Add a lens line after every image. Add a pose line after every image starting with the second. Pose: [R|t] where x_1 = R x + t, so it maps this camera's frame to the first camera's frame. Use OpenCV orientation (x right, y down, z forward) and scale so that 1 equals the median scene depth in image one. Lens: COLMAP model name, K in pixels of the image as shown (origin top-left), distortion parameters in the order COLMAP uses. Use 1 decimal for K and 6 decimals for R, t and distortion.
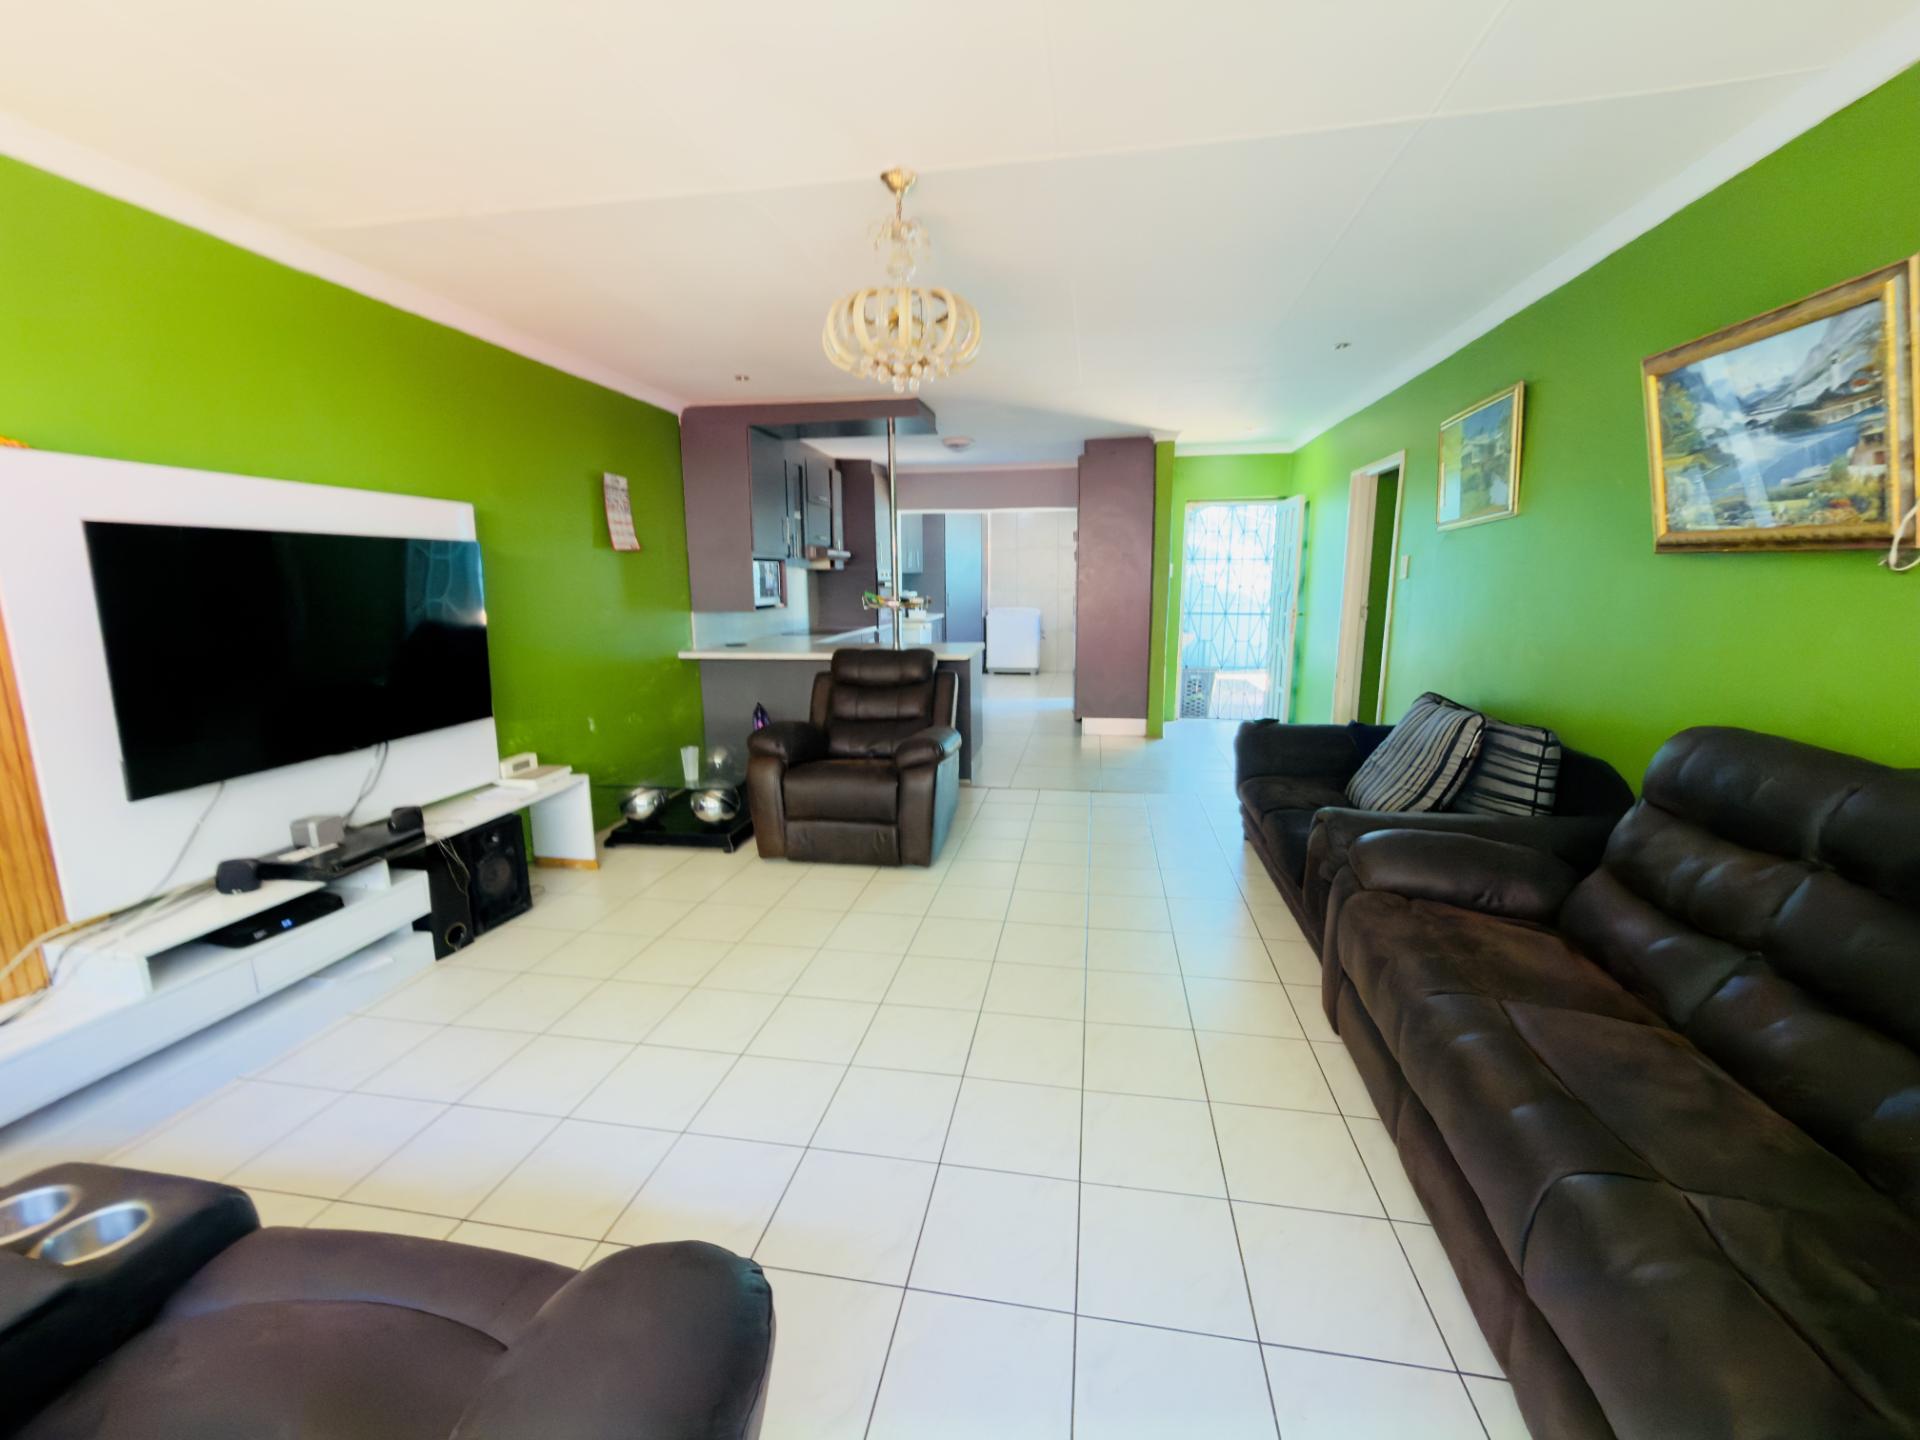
lens RADIAL K [[769.0, 0, 961.4], [0, 769.0, 710.5], [0, 0, 1]] dist [-0.000248, 0.000997]
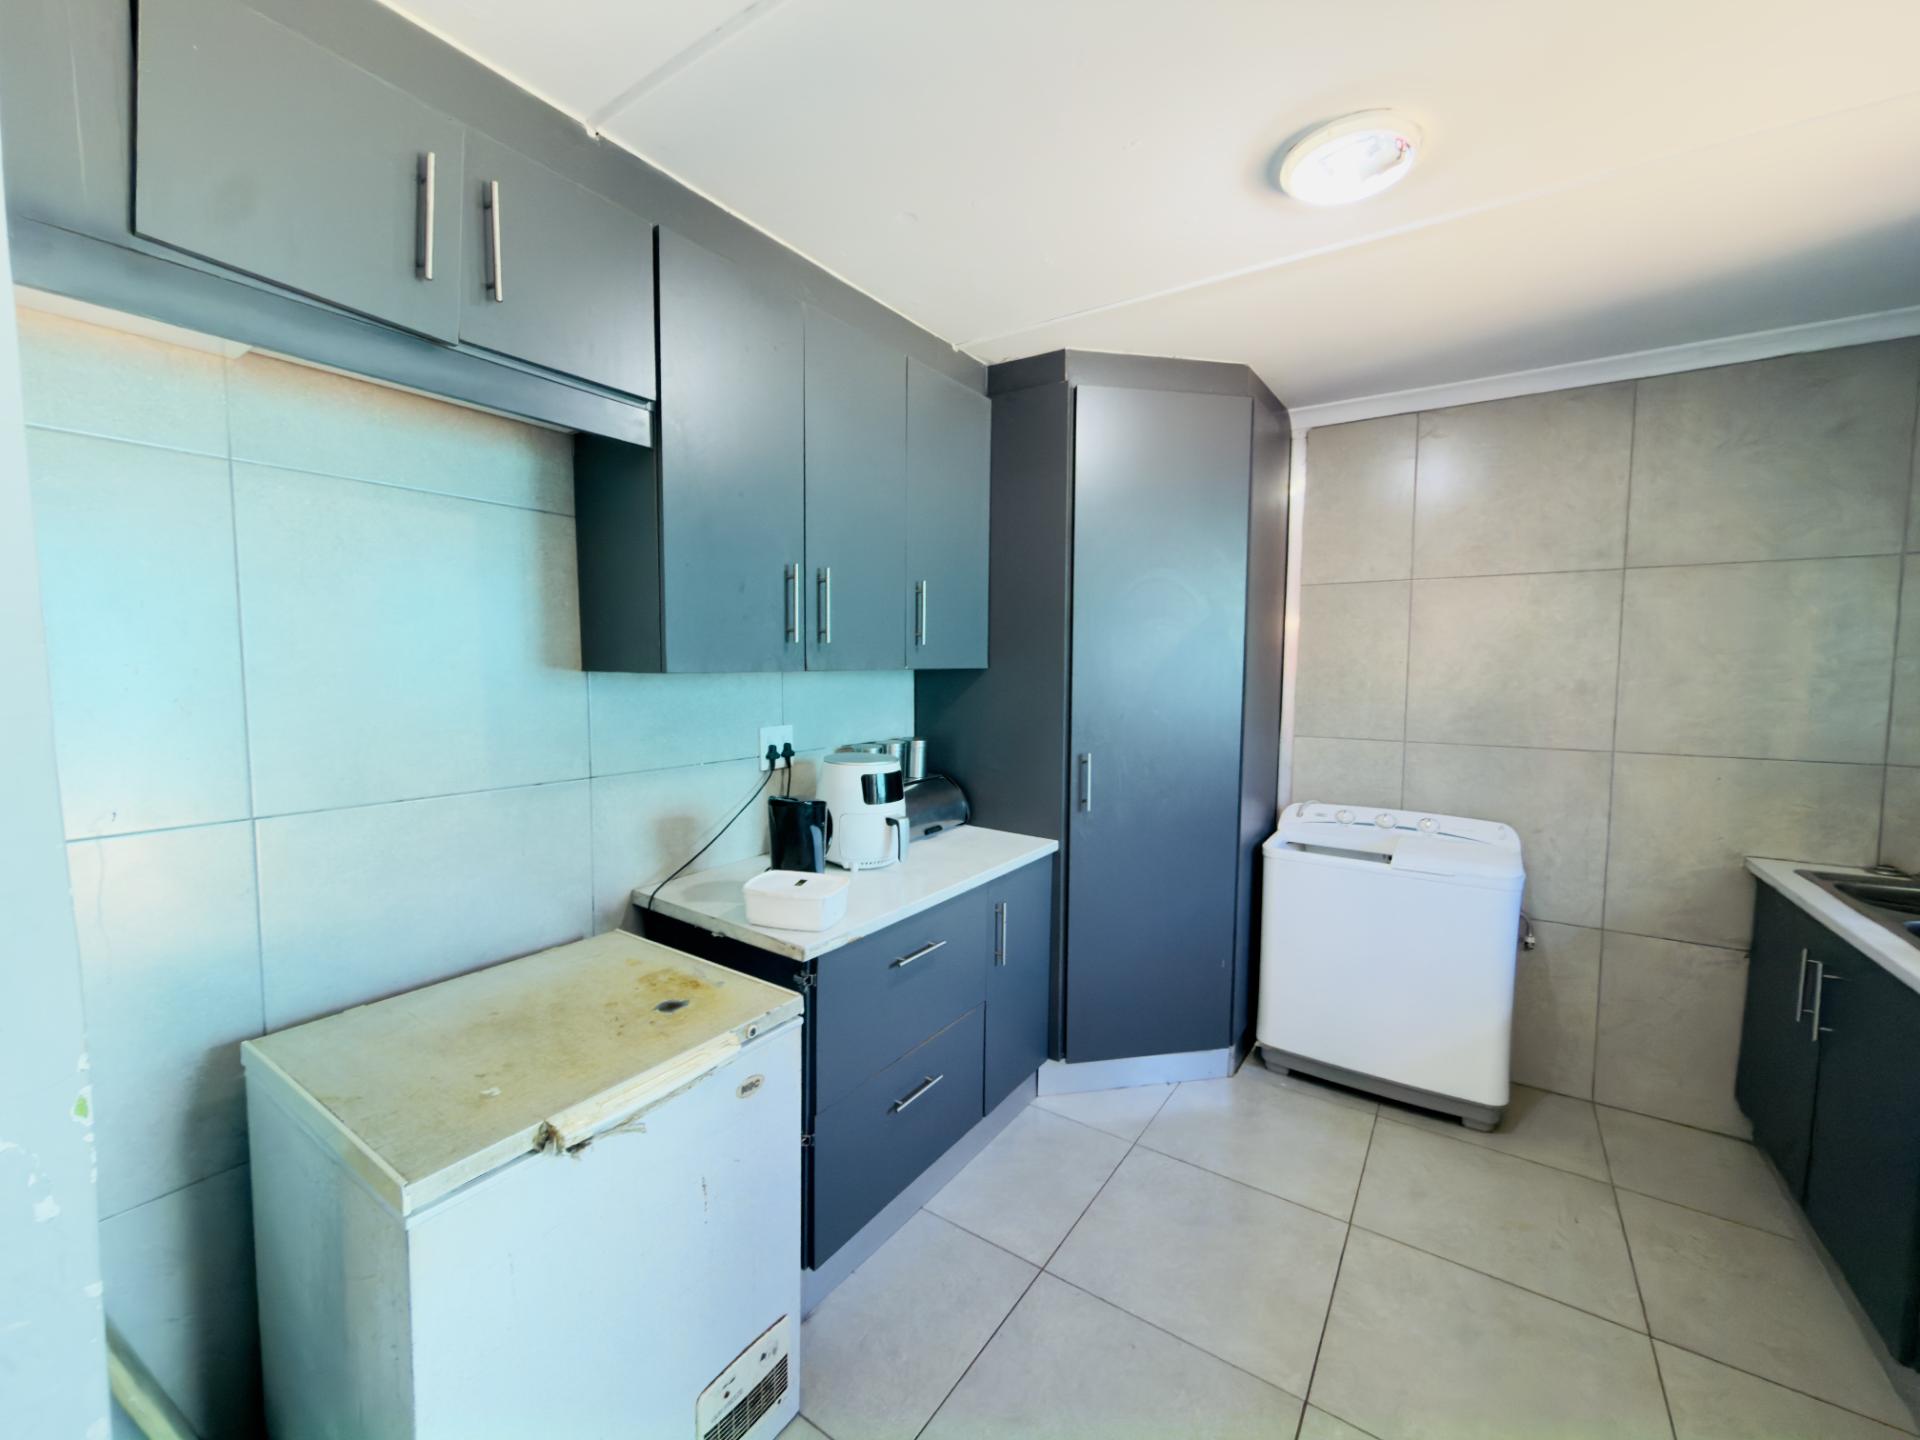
lens RADIAL K [[769.0, 0, 965.3], [0, 769.0, 715.8], [0, 0, 1]] dist [-0.000248, 0.000997]
pose [[0.913145, 0.043414, -0.405316, 0.106753], [-0.083703, 0.993094, -0.082204, -0.336643], [0.398949, 0.108990, 0.910473, 1.823542]]
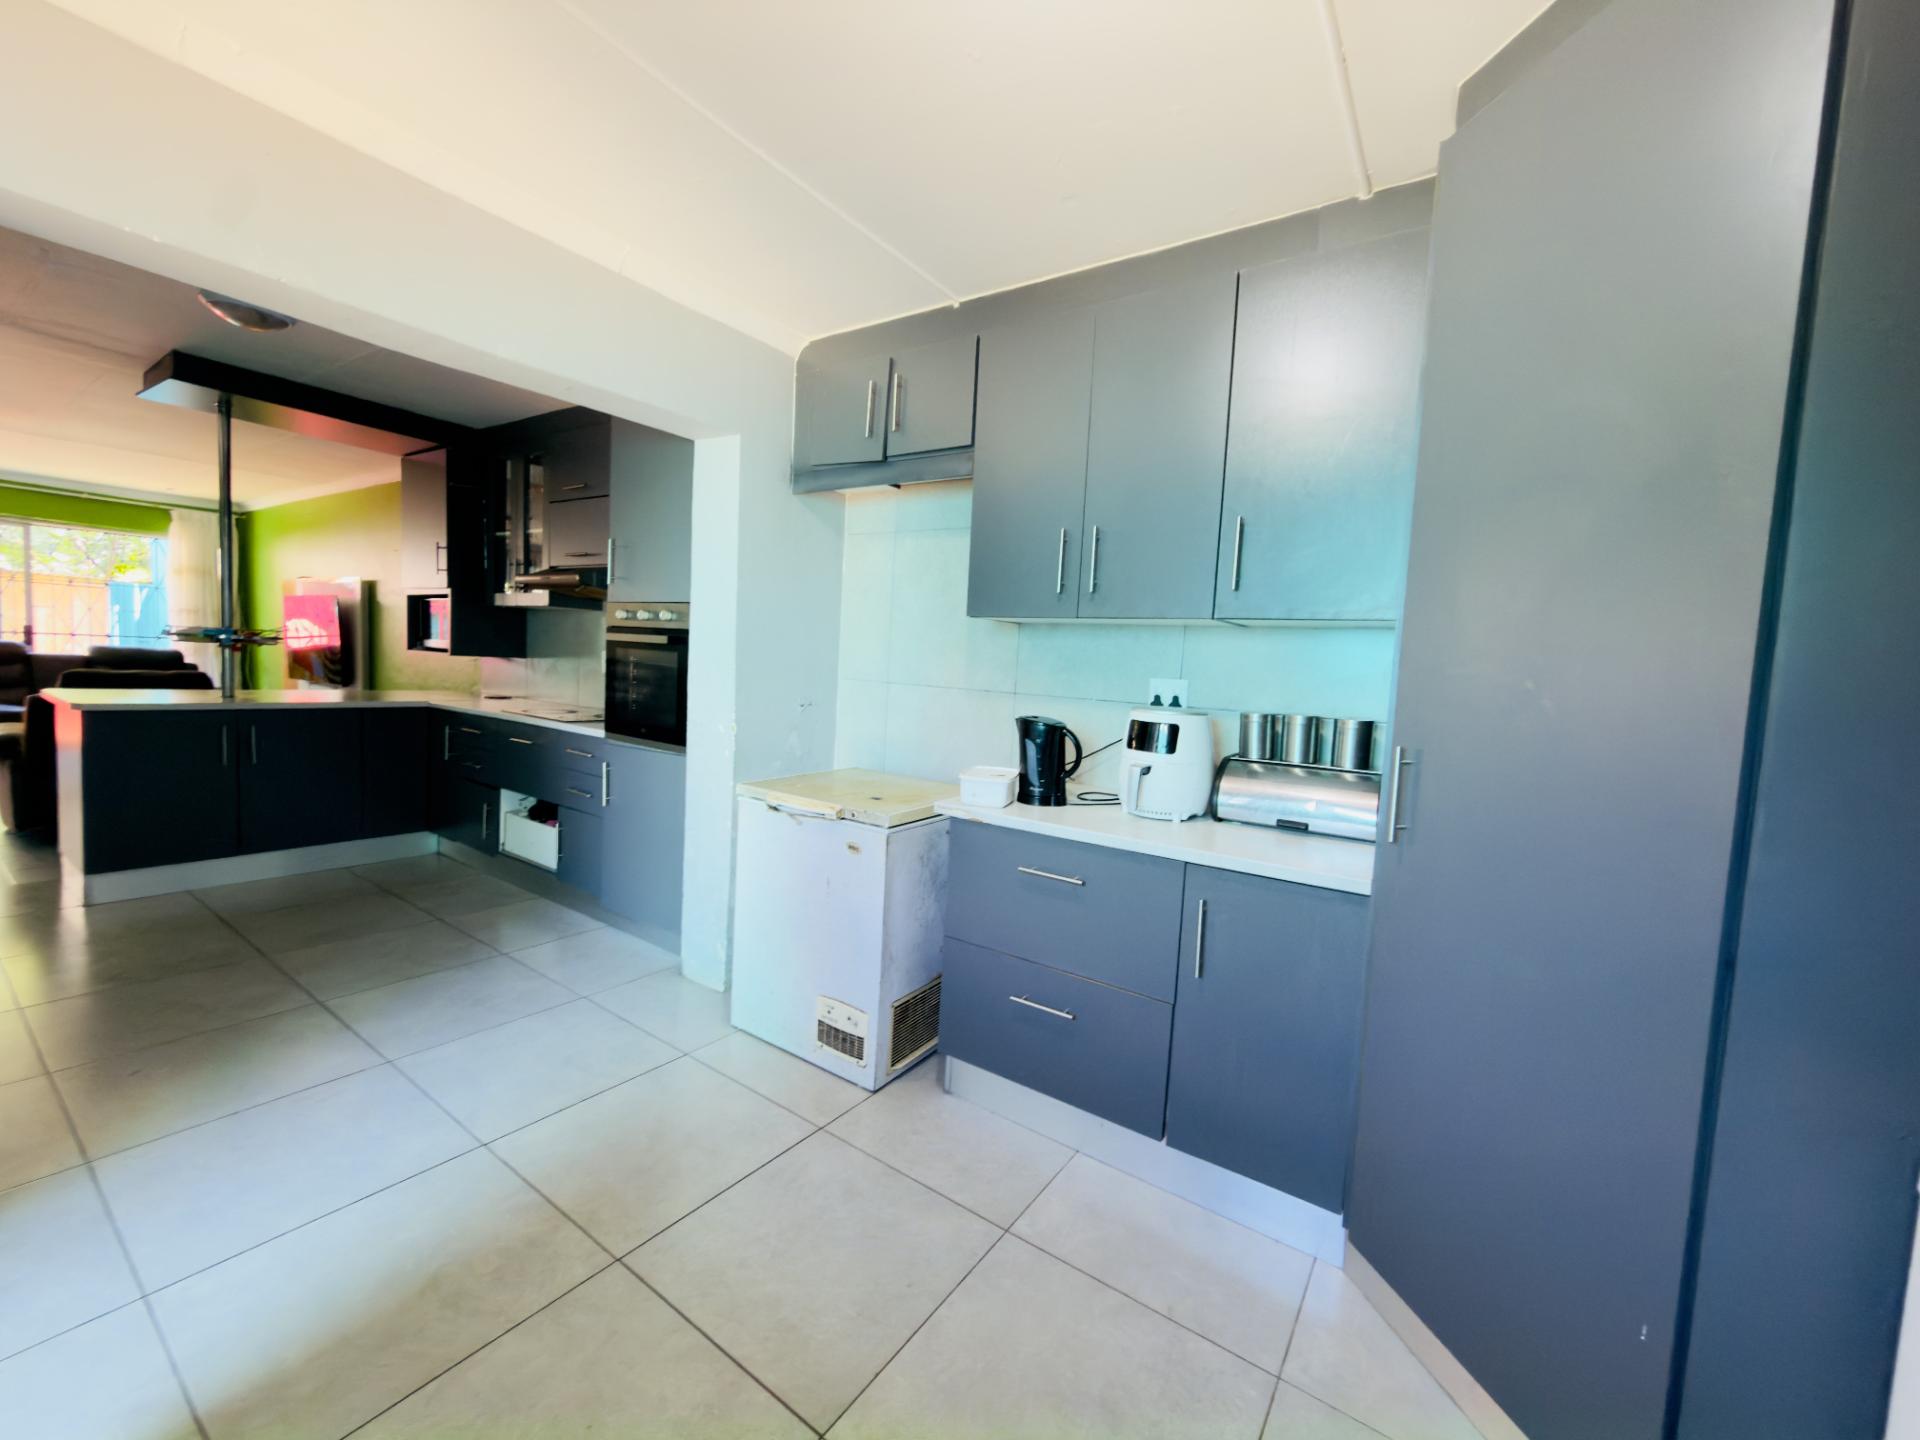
lens RADIAL K [[769.0, 0, 956.9], [0, 769.0, 718.6], [0, 0, 1]] dist [-0.000248, 0.000997]
pose [[-0.421412, 0.051682, -0.905396, 0.352156], [-0.205800, 0.966877, 0.150980, -0.386588], [0.883209, 0.249955, -0.396817, 2.339397]]
